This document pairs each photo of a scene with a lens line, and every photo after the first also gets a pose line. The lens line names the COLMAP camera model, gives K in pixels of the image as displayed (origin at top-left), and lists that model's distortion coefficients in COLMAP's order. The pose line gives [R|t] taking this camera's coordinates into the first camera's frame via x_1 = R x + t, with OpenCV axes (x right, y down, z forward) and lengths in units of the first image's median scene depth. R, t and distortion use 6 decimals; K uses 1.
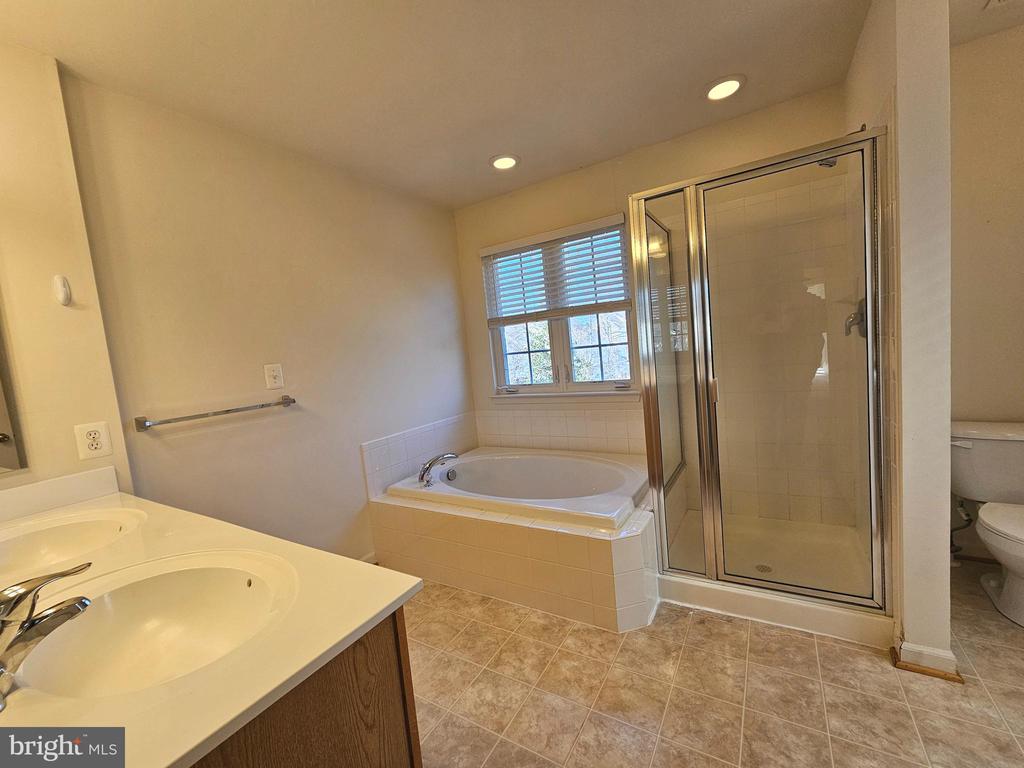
lens RADIAL K [[420.4, 0, 508.5], [0, 420.4, 386.5], [0, 0, 1]] dist [0.006606, 0.000052]
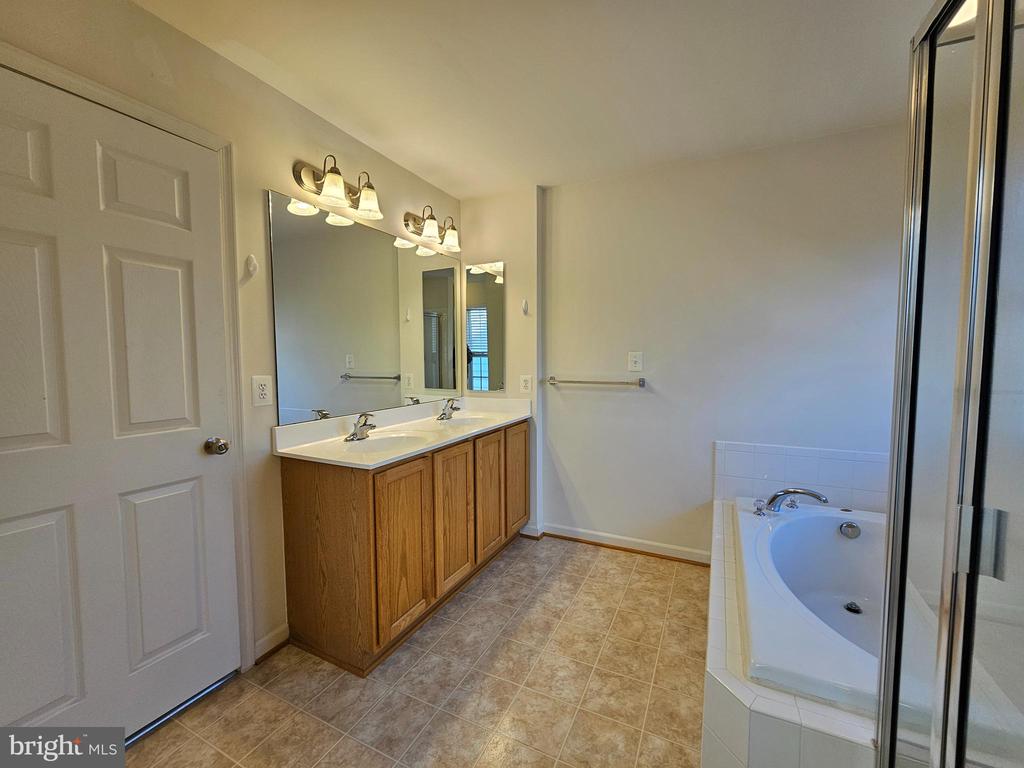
lens RADIAL K [[420.4, 0, 508.5], [0, 420.4, 386.5], [0, 0, 1]] dist [0.006606, 0.000052]
pose [[0.108440, 0.158136, -0.981445, 0.805293], [-0.098428, 0.984123, 0.147692, -0.124563], [0.989218, 0.080586, 0.122283, 0.613664]]
